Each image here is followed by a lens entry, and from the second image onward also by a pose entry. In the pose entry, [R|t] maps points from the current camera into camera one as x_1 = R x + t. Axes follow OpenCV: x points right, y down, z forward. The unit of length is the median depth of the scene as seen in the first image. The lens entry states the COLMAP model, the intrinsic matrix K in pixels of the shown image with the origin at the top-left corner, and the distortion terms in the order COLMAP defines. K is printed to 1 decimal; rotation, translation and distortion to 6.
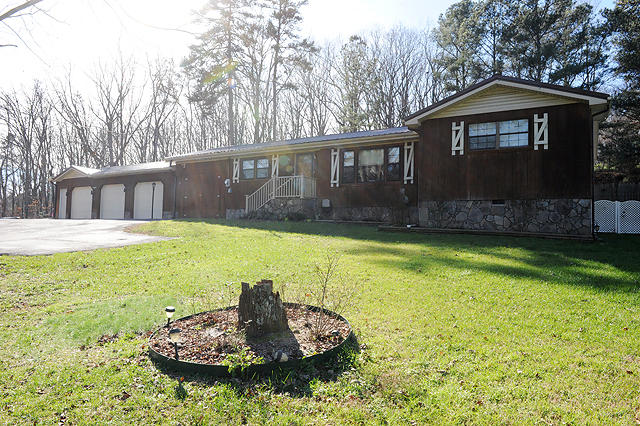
lens RADIAL K [[437.0, 0, 323.0], [0, 437.0, 215.1], [0, 0, 1]] dist [-0.049601, -0.002149]
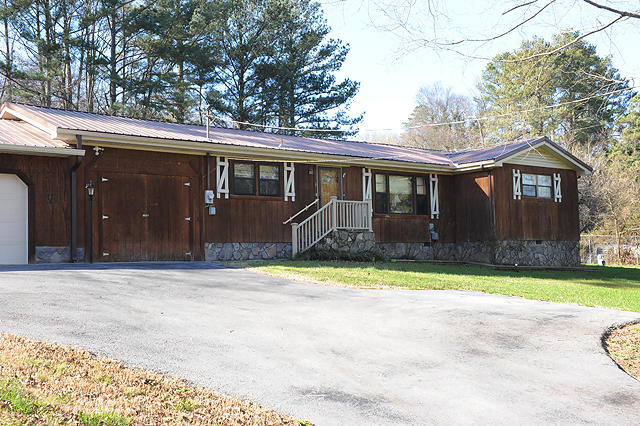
lens RADIAL K [[764.0, 0, 320.0], [0, 764.0, 213.0], [0, 0, 1]] dist [0.103250, 0.004904]
pose [[0.350749, 0.032018, 0.935922, -1.321051], [-0.013396, 0.999485, -0.029172, -0.030350], [-0.936374, -0.002305, 0.350997, 0.602637]]
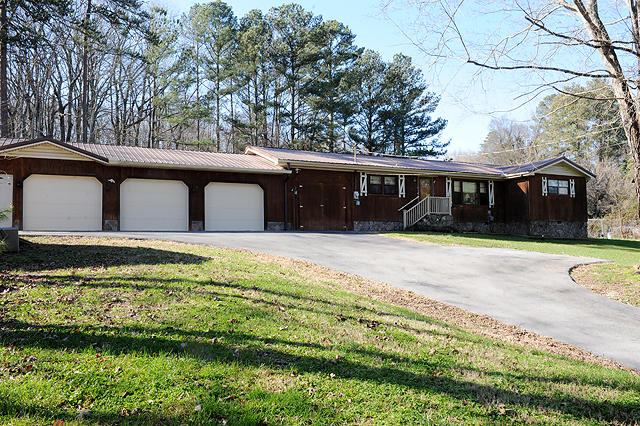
lens RADIAL K [[520.3, 0, 320.0], [0, 520.3, 213.0], [0, 0, 1]] dist [-0.006845, -0.002587]
pose [[0.524278, 0.020927, 0.851290, -1.543010], [-0.016411, 0.999761, -0.014470, -0.016100], [-0.851389, -0.006385, 0.524496, 0.512957]]
